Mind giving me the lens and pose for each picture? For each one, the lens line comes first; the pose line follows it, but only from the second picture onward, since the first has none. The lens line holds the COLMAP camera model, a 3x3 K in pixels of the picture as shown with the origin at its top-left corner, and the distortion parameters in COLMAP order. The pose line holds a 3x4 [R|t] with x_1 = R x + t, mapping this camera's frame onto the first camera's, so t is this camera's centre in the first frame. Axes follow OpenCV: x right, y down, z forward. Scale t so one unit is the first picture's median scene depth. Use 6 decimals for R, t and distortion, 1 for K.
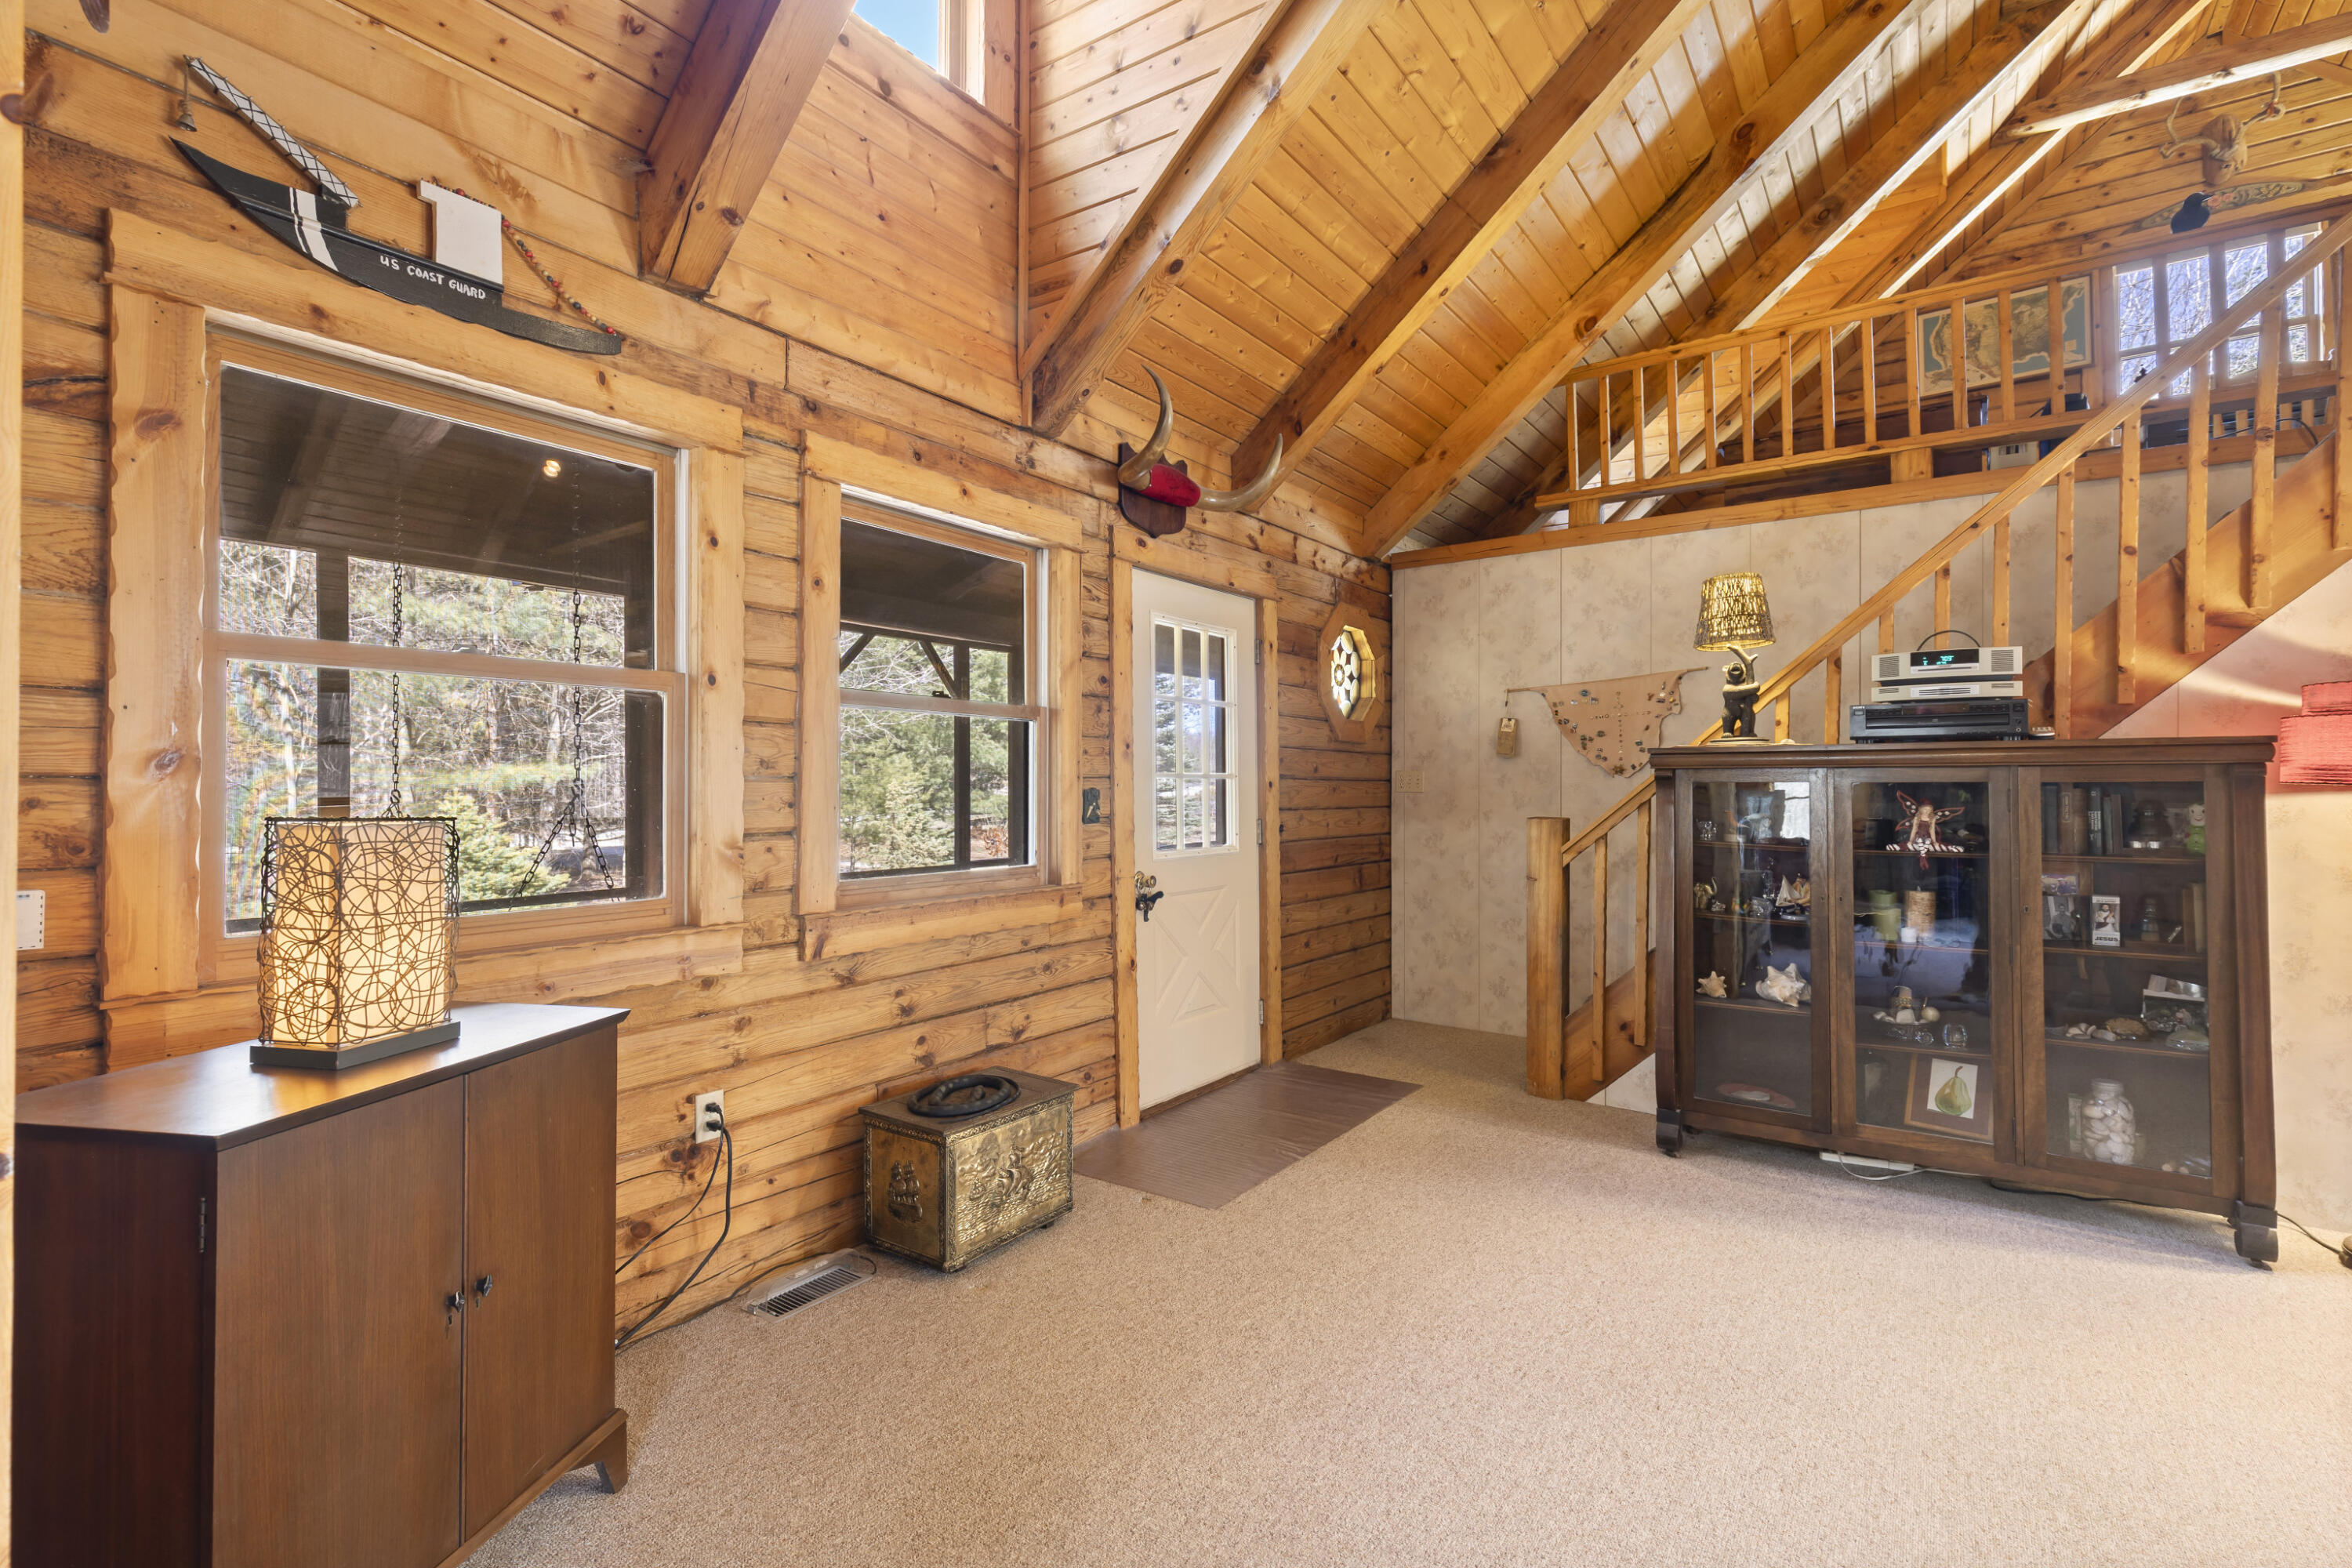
lens RADIAL K [[1058.8, 0, 1182.4], [0, 1058.8, 789.6], [0, 0, 1]] dist [0.003369, -0.000117]
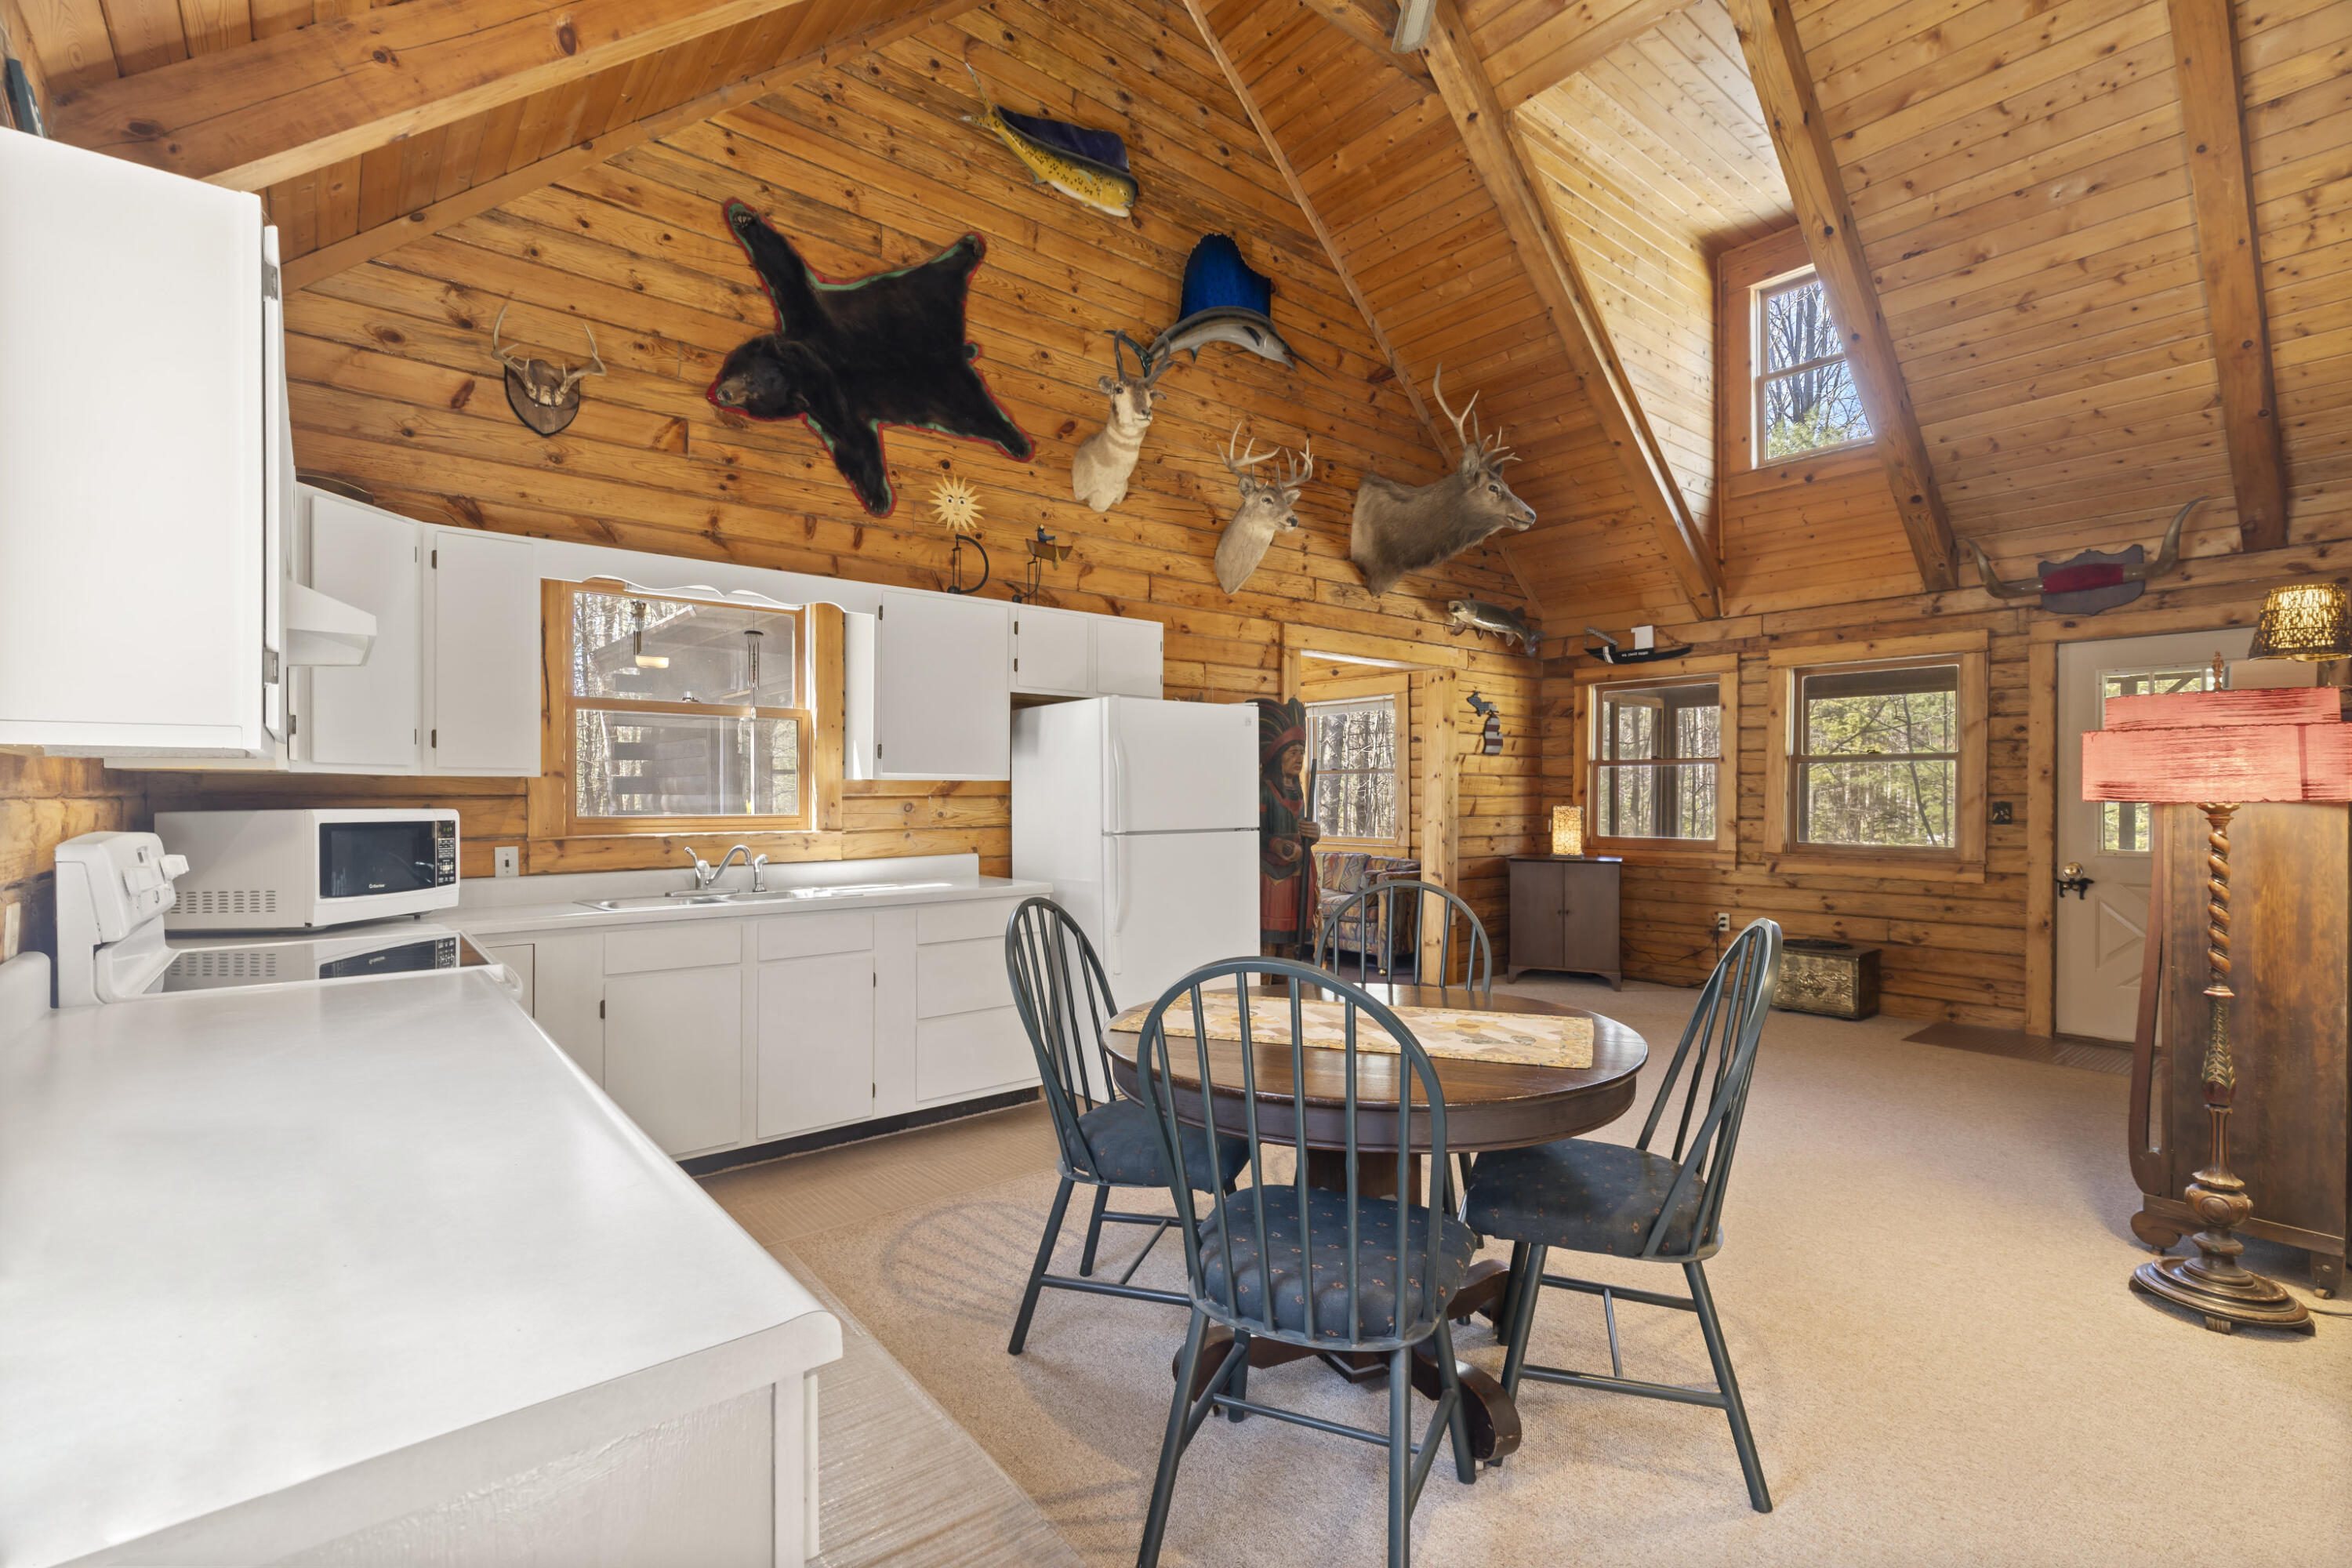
lens RADIAL K [[1058.8, 0, 1179.1], [0, 1058.8, 792.2], [0, 0, 1]] dist [0.003369, -0.000117]
pose [[-0.253242, -0.007801, -0.967372, 1.503107], [-0.008118, 0.999949, -0.005938, 0.004389], [0.967369, 0.006350, -0.253292, 0.210652]]
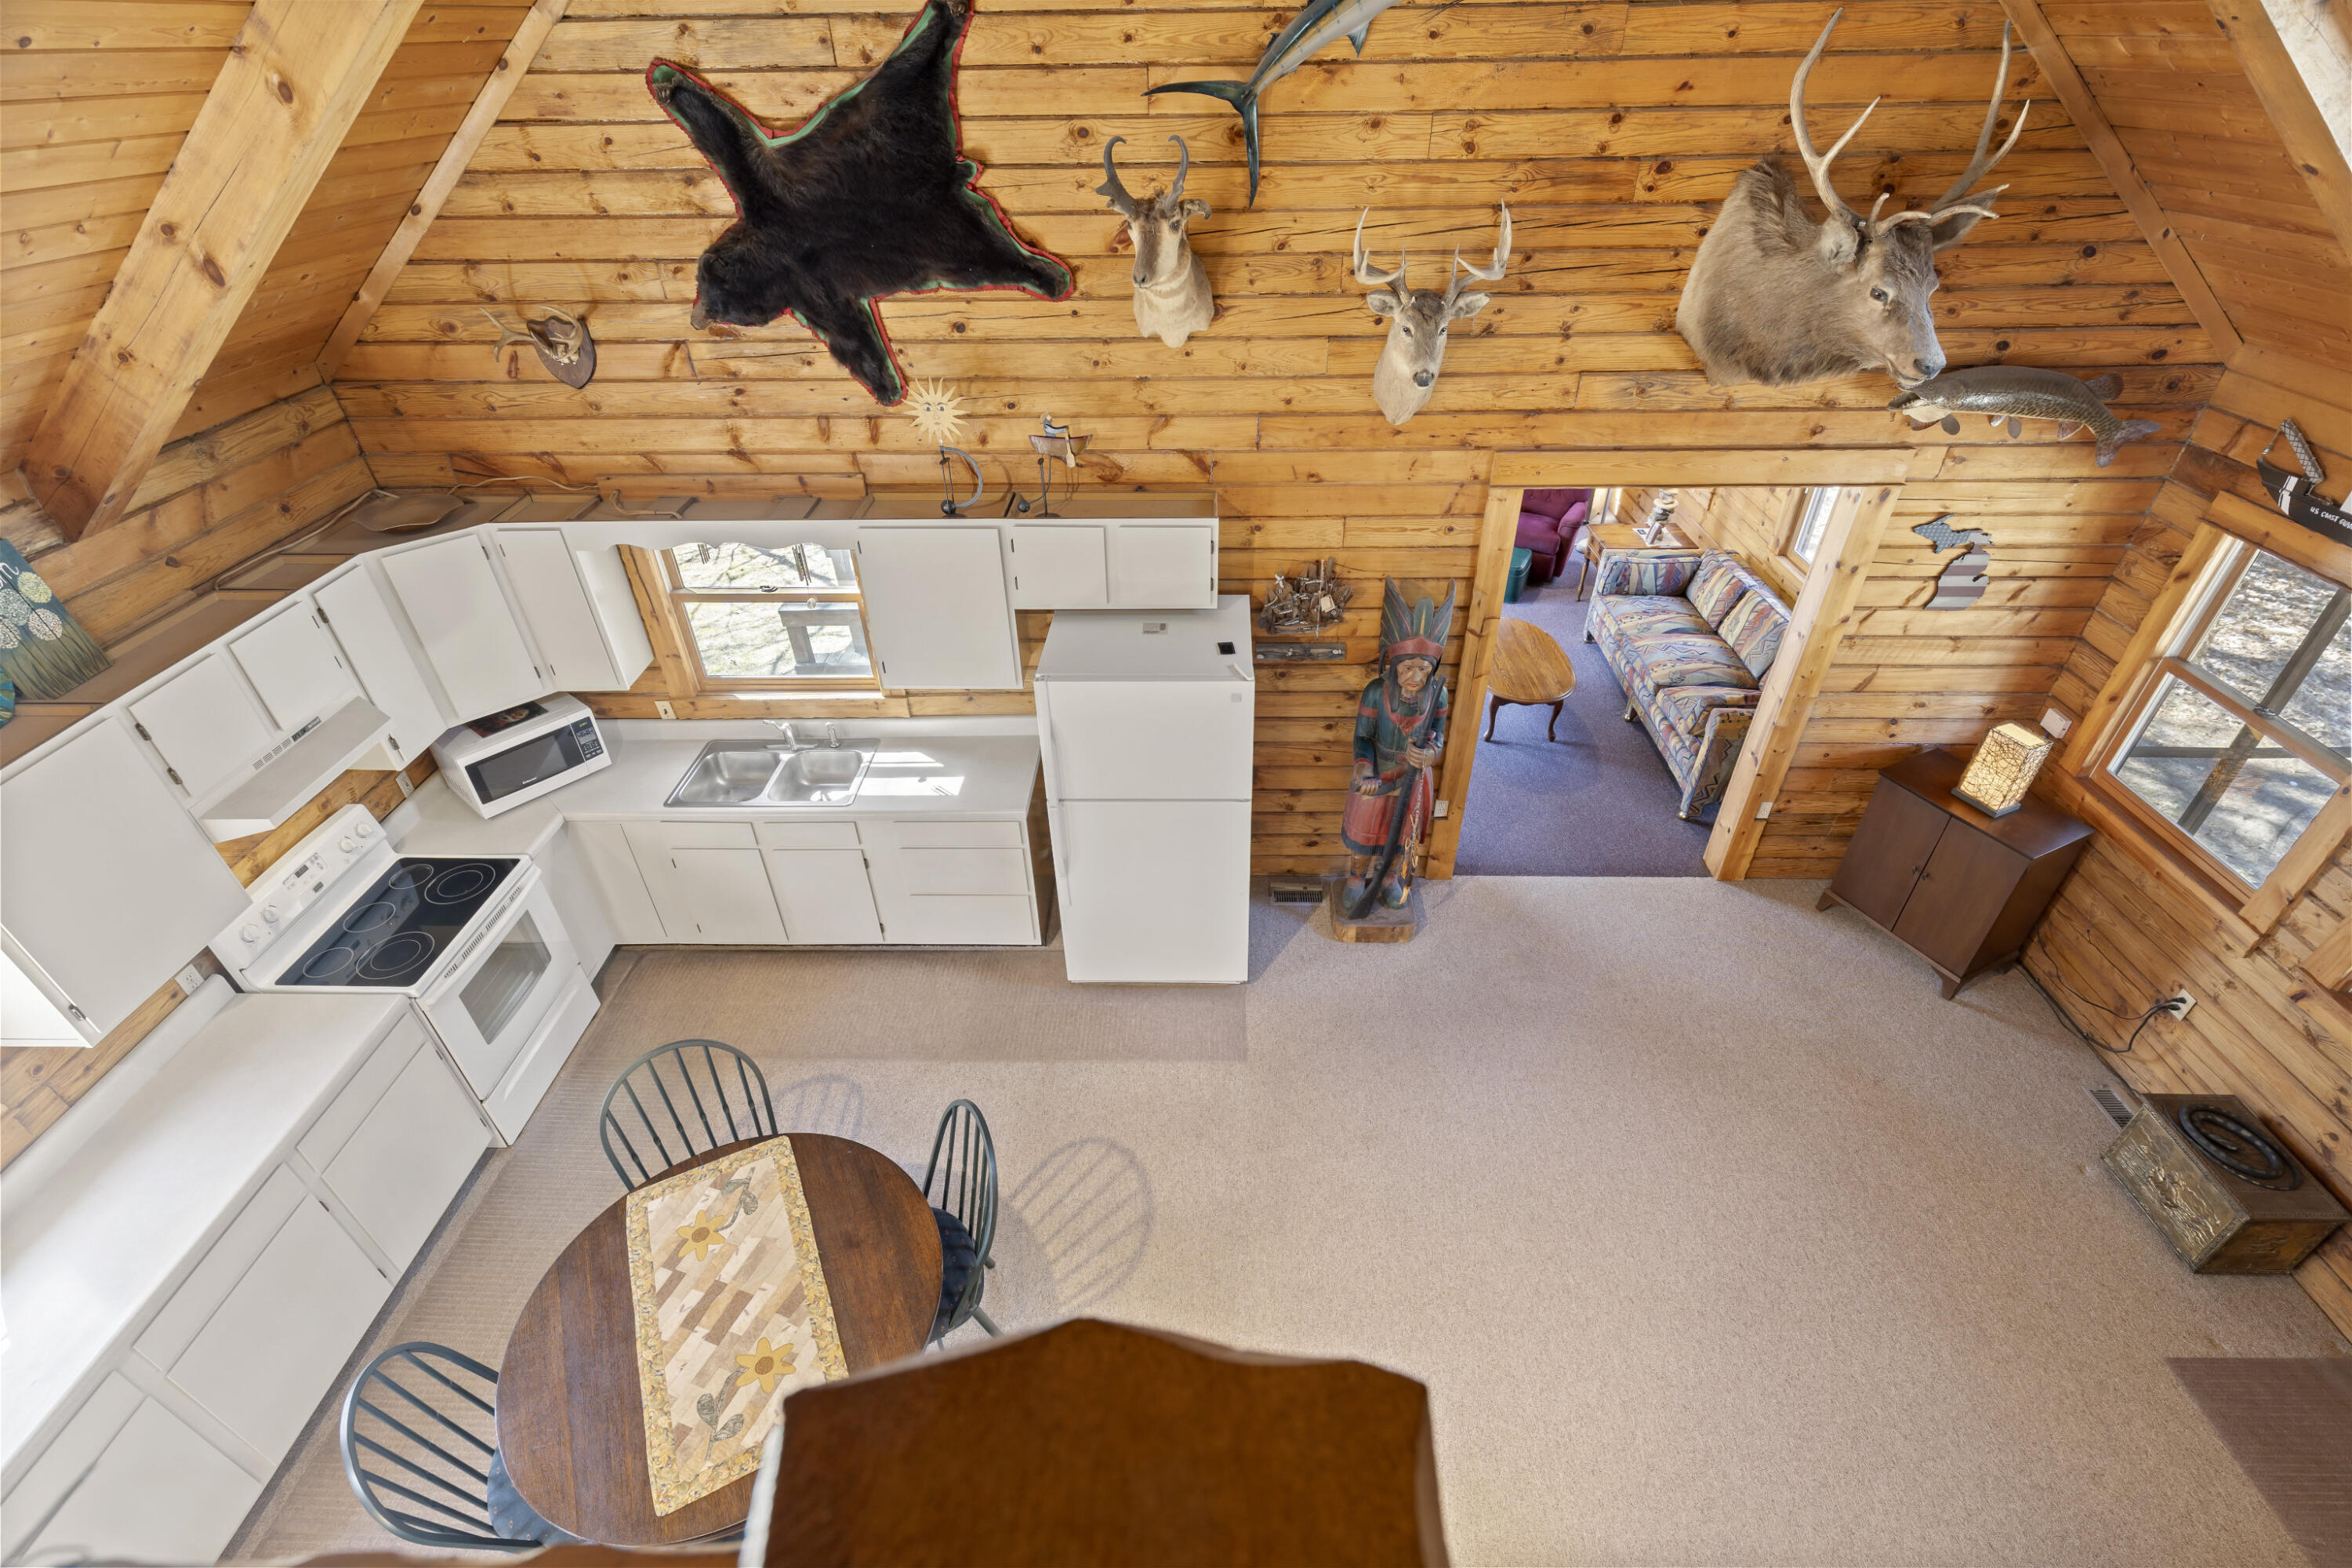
lens RADIAL K [[1058.8, 0, 1179.7], [0, 1058.8, 793.6], [0, 0, 1]] dist [0.003369, -0.000117]
pose [[-0.825996, 0.340147, -0.449477, 0.892304], [0.009839, 0.805983, 0.591856, -0.575025], [0.563590, 0.484449, -0.669086, 0.646883]]
